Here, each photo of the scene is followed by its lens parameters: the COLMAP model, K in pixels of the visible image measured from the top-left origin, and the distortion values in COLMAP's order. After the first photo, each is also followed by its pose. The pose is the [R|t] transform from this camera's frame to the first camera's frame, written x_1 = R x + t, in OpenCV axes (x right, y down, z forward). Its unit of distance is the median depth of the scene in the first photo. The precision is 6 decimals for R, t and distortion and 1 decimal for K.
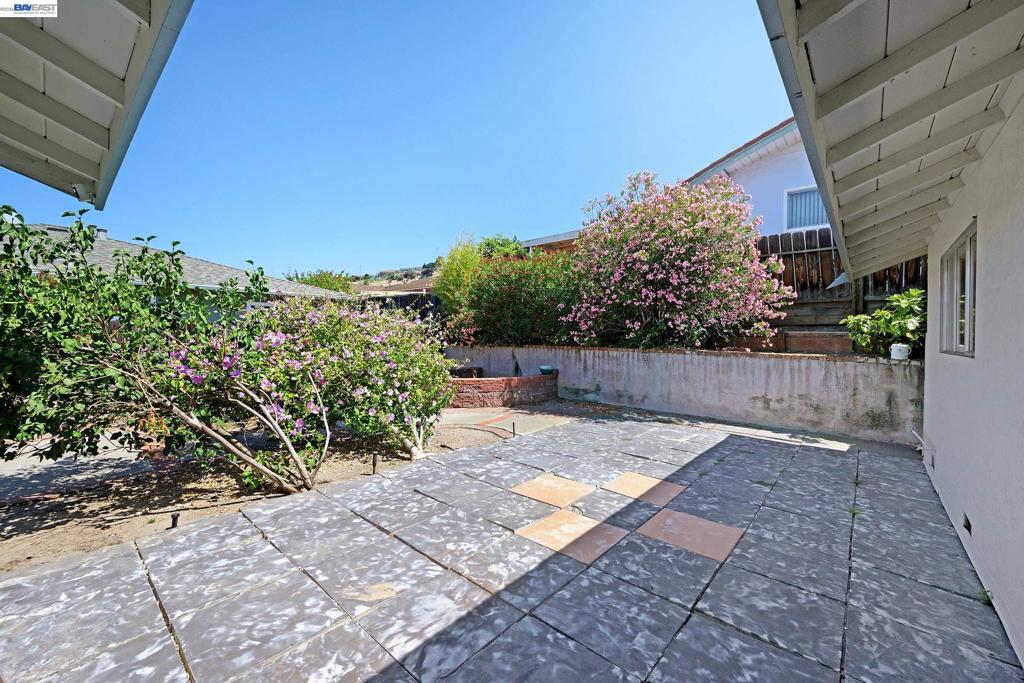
lens RADIAL K [[407.0, 0, 512.3], [0, 407.0, 335.9], [0, 0, 1]] dist [-0.001765, -0.001232]
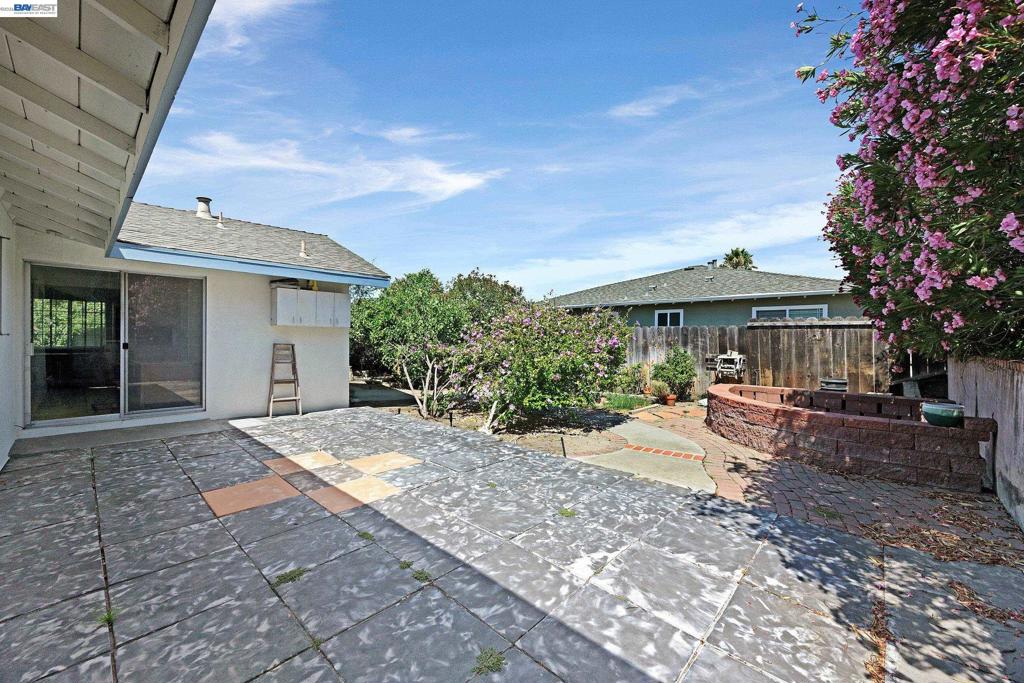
lens RADIAL K [[407.0, 0, 514.6], [0, 407.0, 338.2], [0, 0, 1]] dist [-0.001765, -0.001232]
pose [[-0.029756, -0.013672, -0.999464, 1.170183], [-0.011005, 0.999850, -0.013350, 0.037497], [0.999497, 0.010602, -0.029902, 1.323032]]
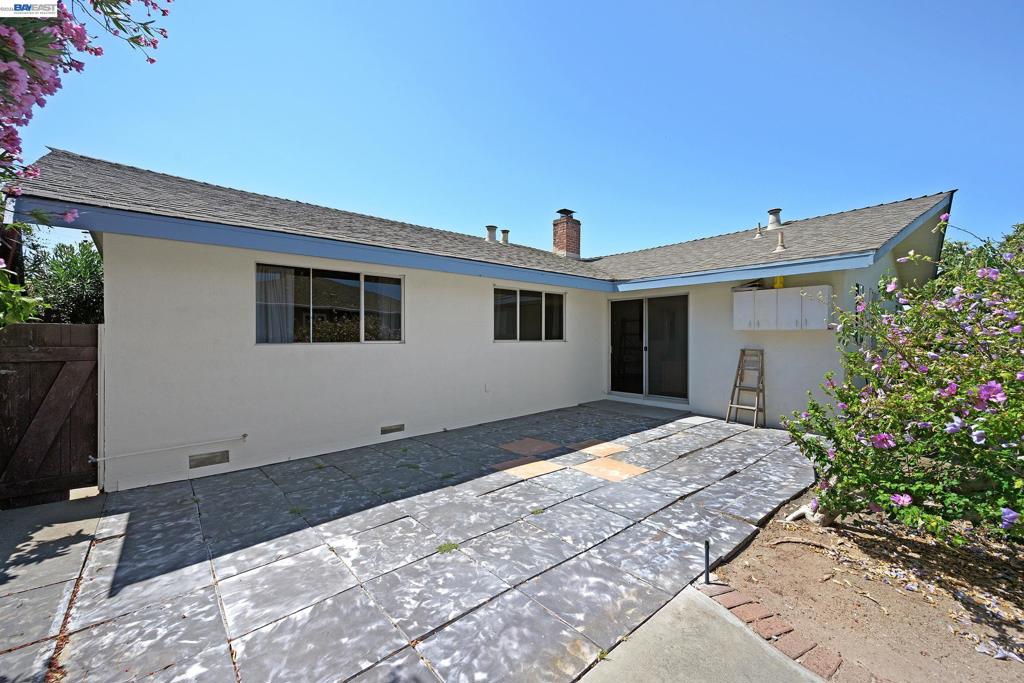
lens RADIAL K [[407.0, 0, 513.2], [0, 407.0, 340.8], [0, 0, 1]] dist [-0.001765, -0.001232]
pose [[-0.990195, -0.011634, 0.139203, 0.201497], [-0.010822, 0.999920, 0.006588, 0.014393], [-0.139269, 0.005017, -0.990242, 2.041321]]
